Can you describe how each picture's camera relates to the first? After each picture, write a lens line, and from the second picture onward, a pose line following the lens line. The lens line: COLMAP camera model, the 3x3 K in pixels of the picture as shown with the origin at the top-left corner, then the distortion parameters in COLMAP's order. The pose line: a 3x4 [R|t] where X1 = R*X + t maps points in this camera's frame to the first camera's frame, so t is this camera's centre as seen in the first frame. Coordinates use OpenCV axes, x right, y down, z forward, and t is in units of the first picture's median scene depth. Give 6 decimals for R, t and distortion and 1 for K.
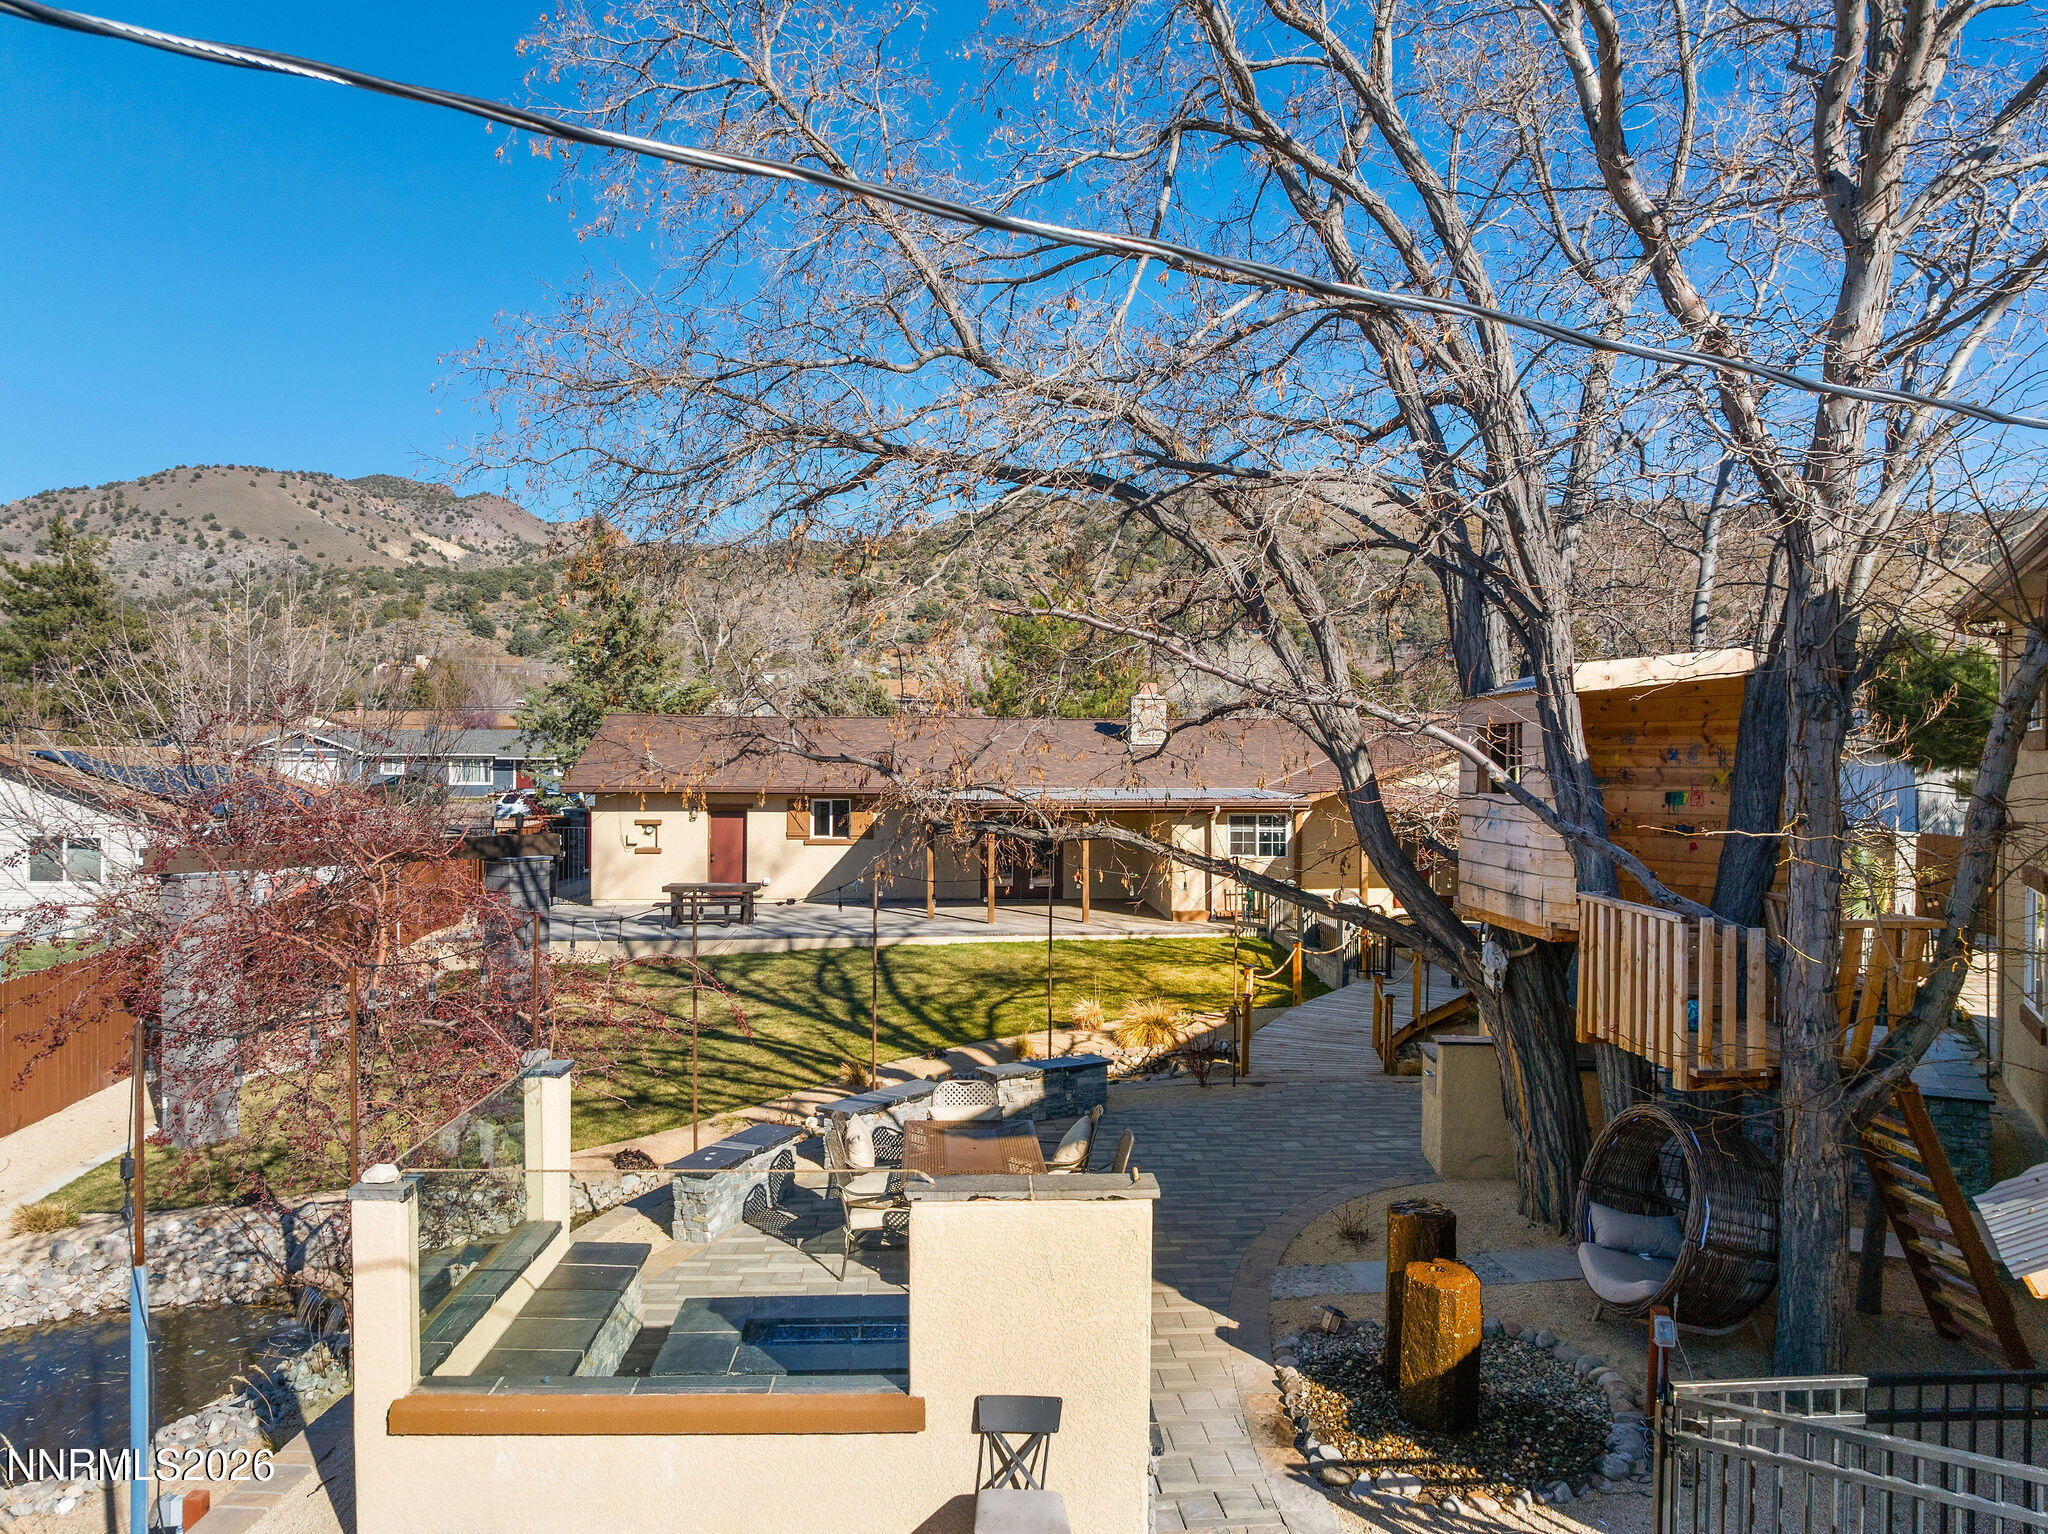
lens RADIAL K [[1420.7, 0, 1043.0], [0, 1420.7, 772.4], [0, 0, 1]] dist [-0.036087, -0.009838]
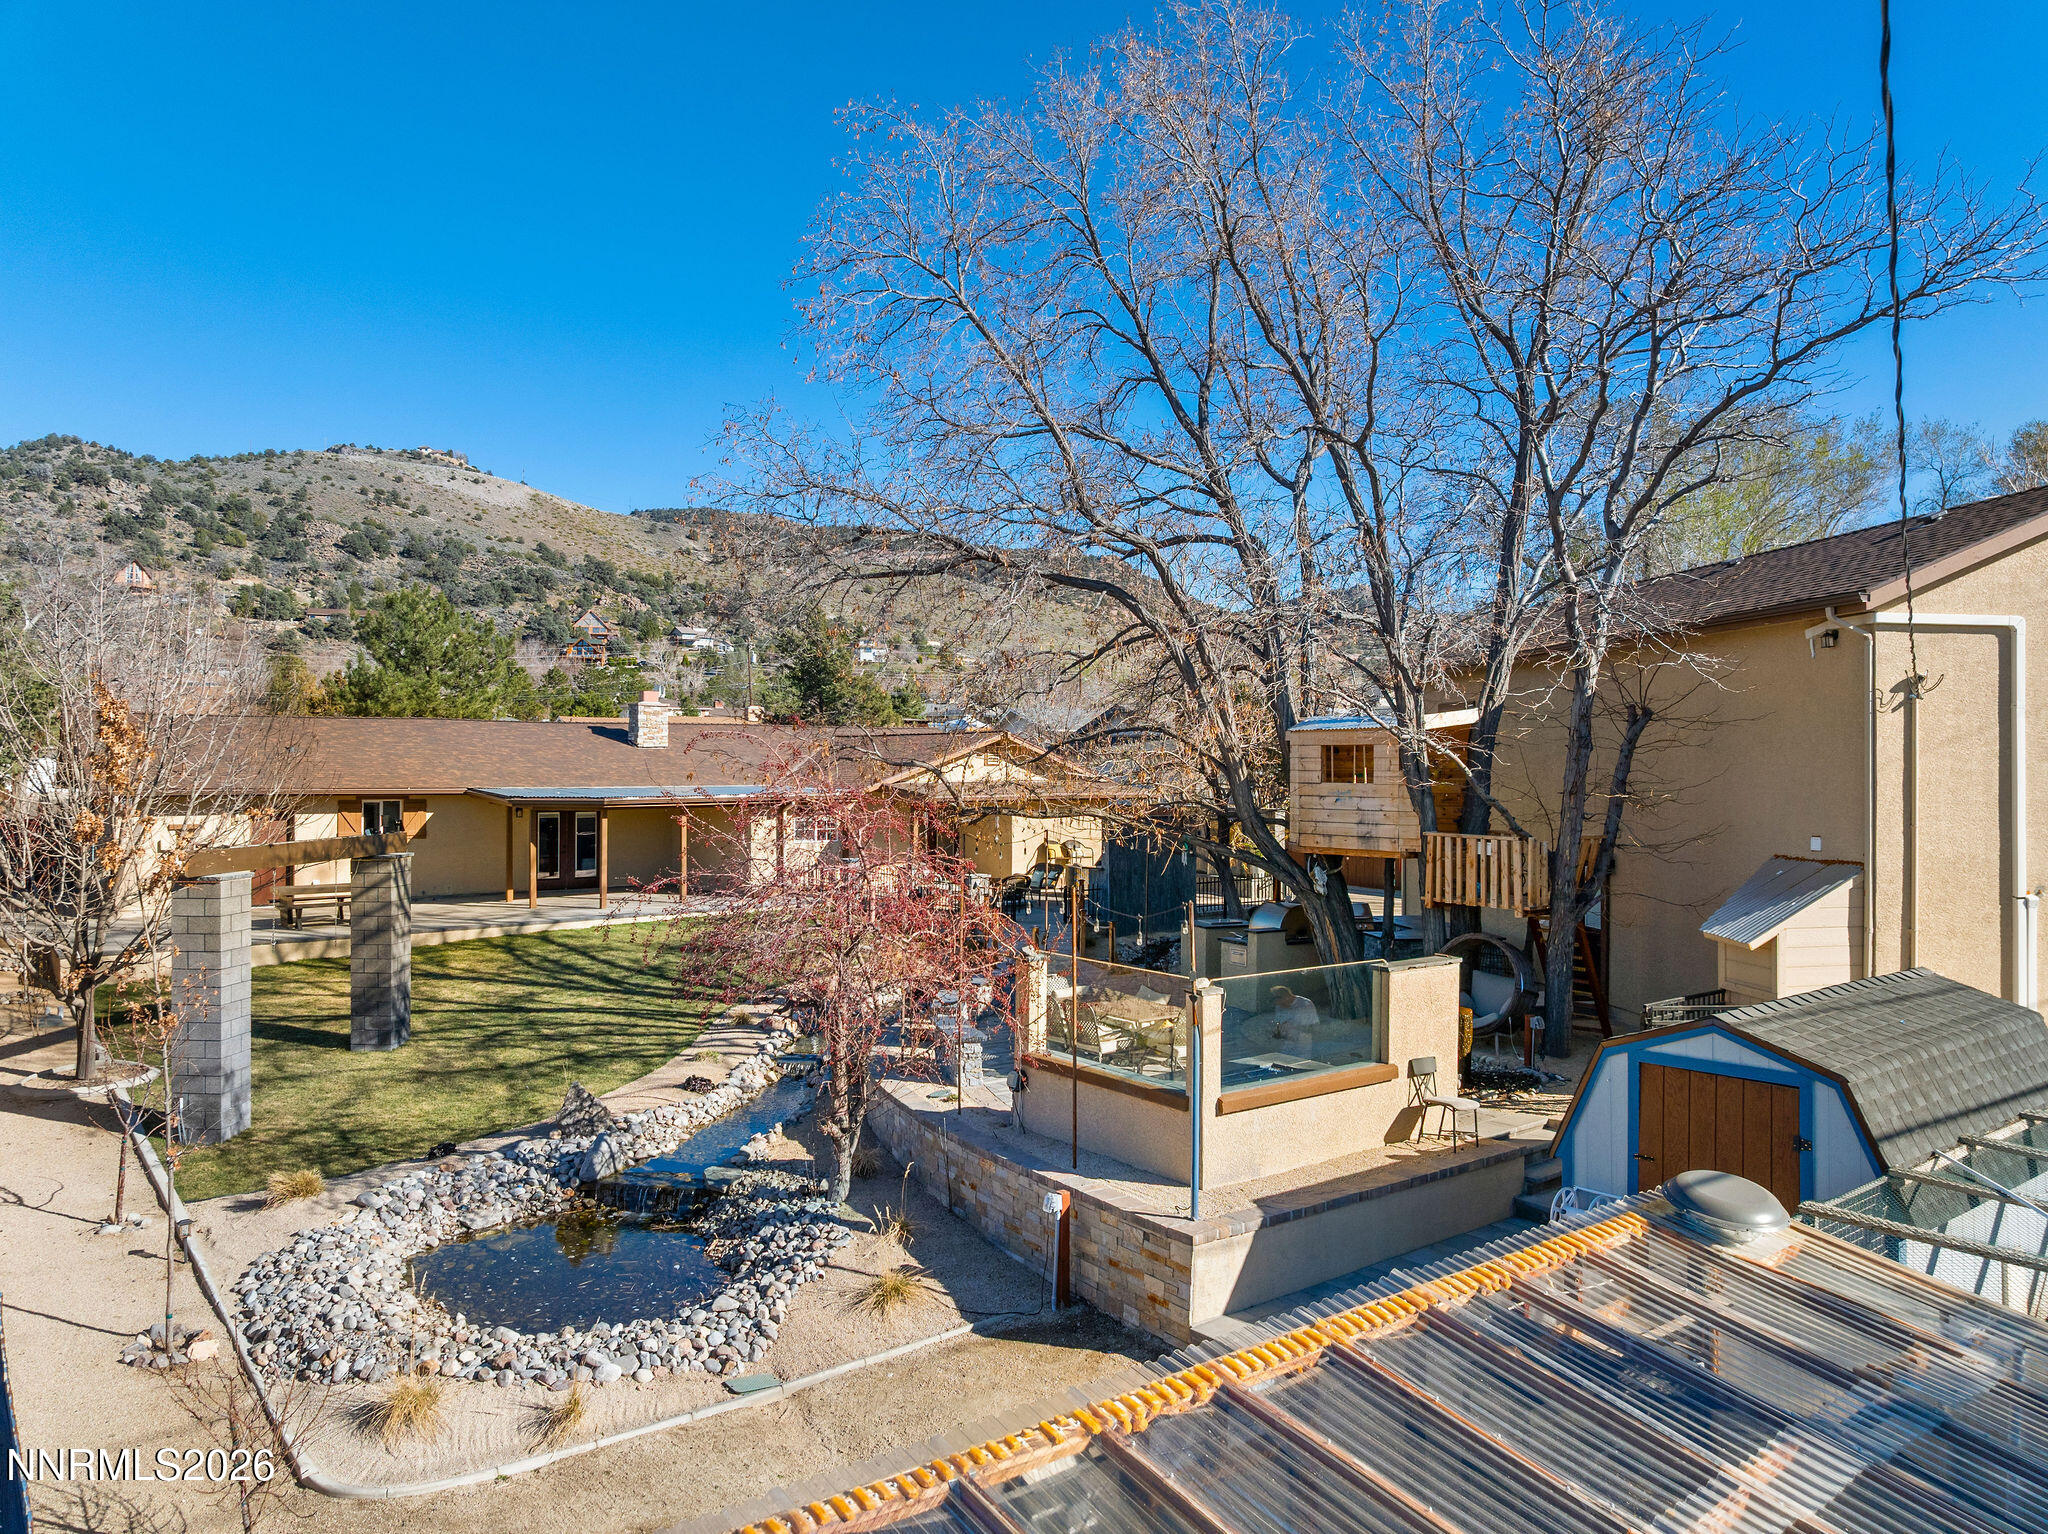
lens RADIAL K [[1420.7, 0, 1037.7], [0, 1420.7, 765.7], [0, 0, 1]] dist [-0.036087, -0.009838]
pose [[0.816570, -0.002898, 0.577238, -0.348764], [0.004308, 0.999990, -0.001073, -0.002521], [-0.577230, 0.003362, 0.816575, -0.089023]]
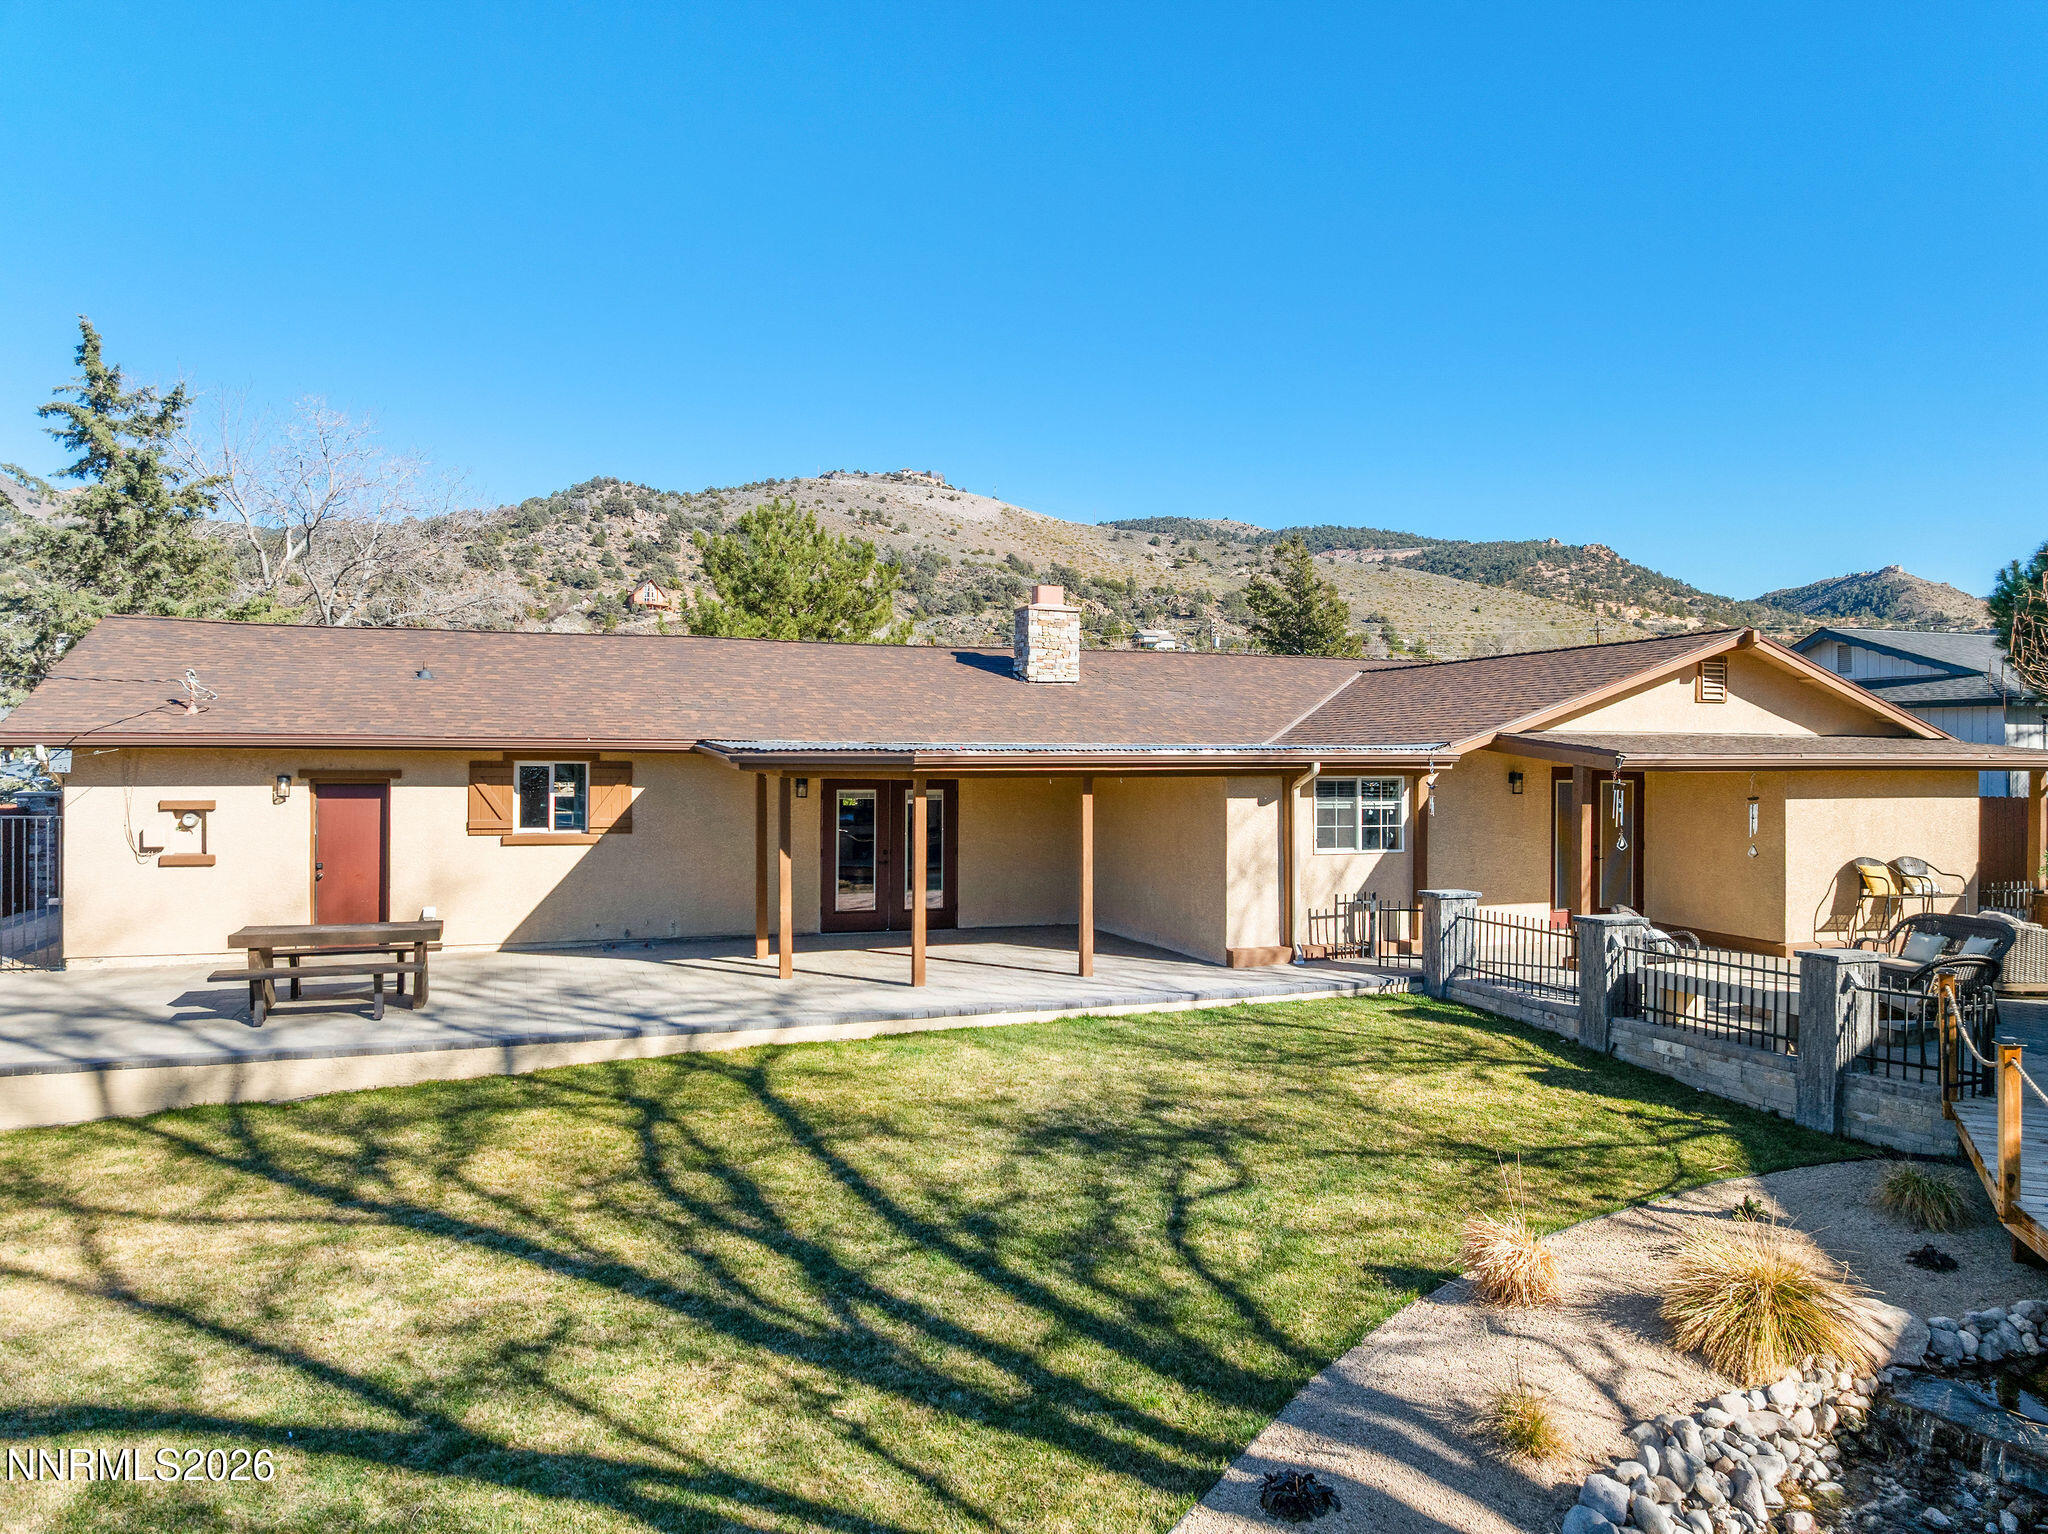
lens RADIAL K [[1420.7, 0, 1024.8], [0, 1420.7, 756.5], [0, 0, 1]] dist [-0.036087, -0.009838]
pose [[0.959853, 0.001229, 0.280500, -0.127931], [0.002607, 0.999908, -0.013304, 0.024534], [-0.280491, 0.013501, 0.959762, 0.422099]]
